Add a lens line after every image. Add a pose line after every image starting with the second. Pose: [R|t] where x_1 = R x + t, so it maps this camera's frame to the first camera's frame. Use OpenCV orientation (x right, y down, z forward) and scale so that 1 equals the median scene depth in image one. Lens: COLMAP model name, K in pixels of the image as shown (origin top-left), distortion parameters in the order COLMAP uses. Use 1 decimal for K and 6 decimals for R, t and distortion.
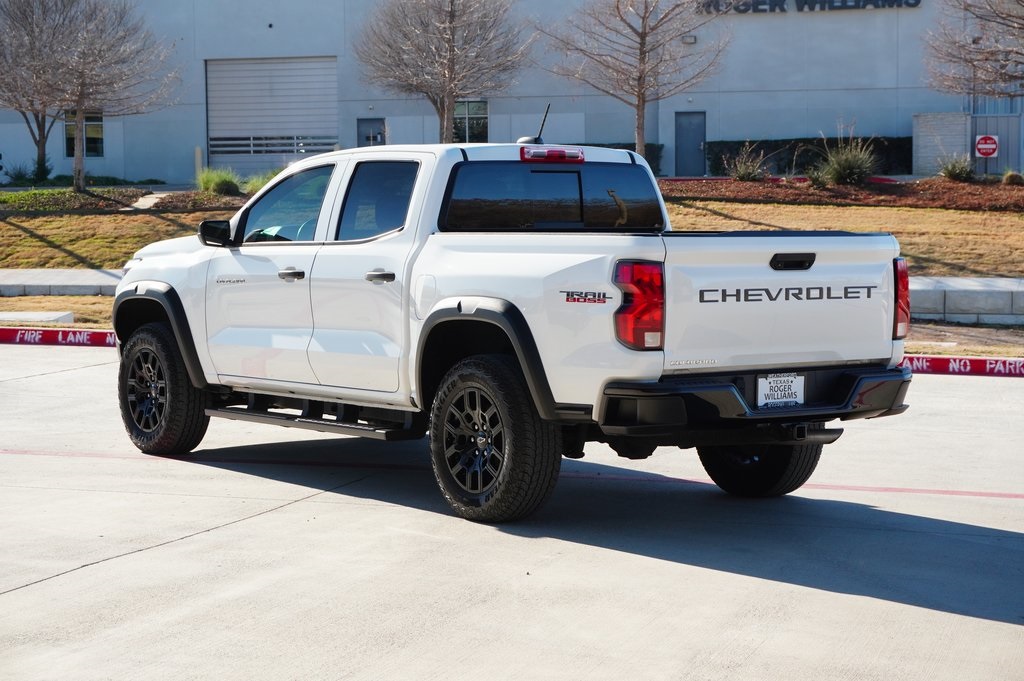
lens RADIAL K [[2147.9, 0, 512.0], [0, 2147.9, 340.5], [0, 0, 1]] dist [-0.031199, -0.062639]
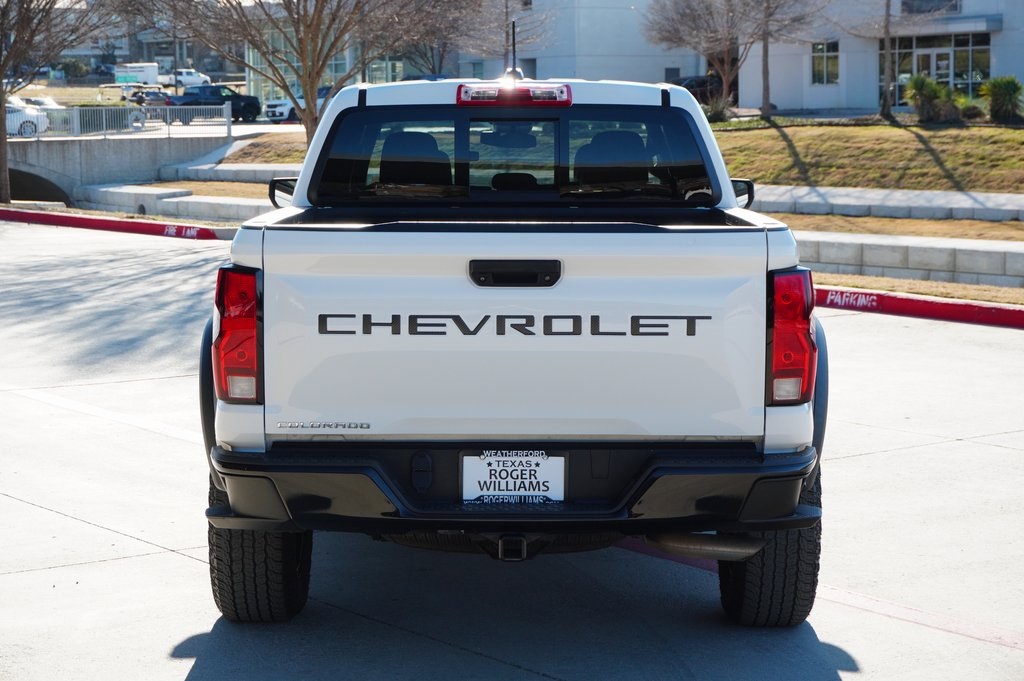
lens RADIAL K [[2147.9, 0, 512.0], [0, 2147.9, 340.5], [0, 0, 1]] dist [-0.031199, -0.062639]
pose [[0.806337, 0.059369, -0.588469, 0.487566], [-0.035866, 0.998027, 0.051543, -0.048432], [0.590367, -0.020455, 0.806875, 0.493283]]
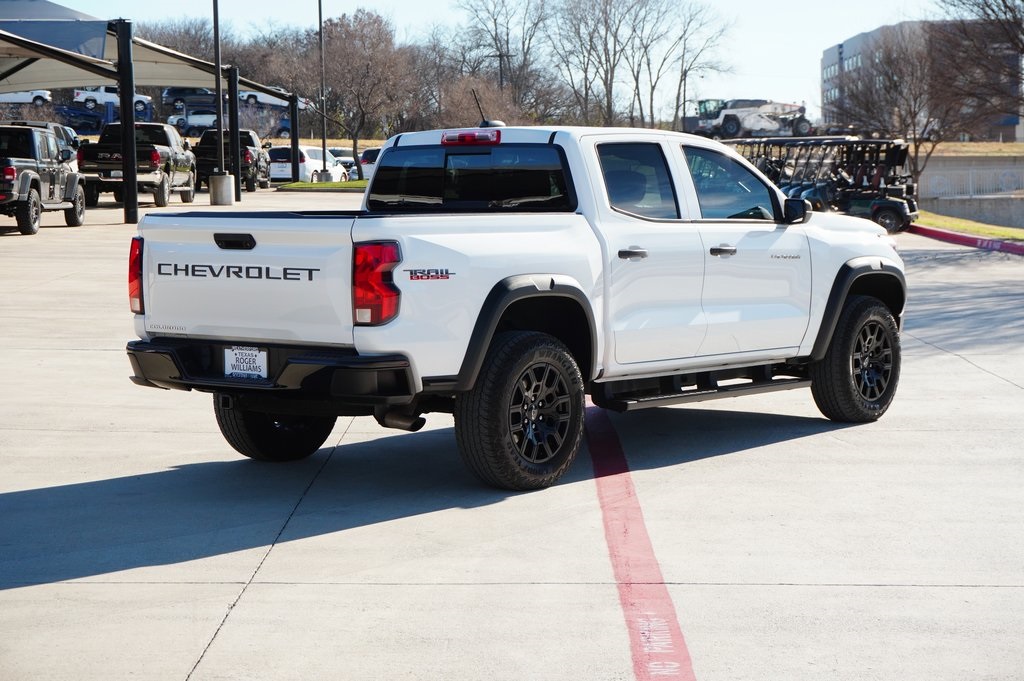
lens RADIAL K [[2147.9, 0, 512.0], [0, 2147.9, 340.5], [0, 0, 1]] dist [-0.031199, -0.062639]
pose [[0.267493, 0.068883, -0.961095, 1.172598], [-0.052360, 0.997007, 0.056884, -0.054603], [0.962136, 0.035107, 0.270299, 0.834532]]
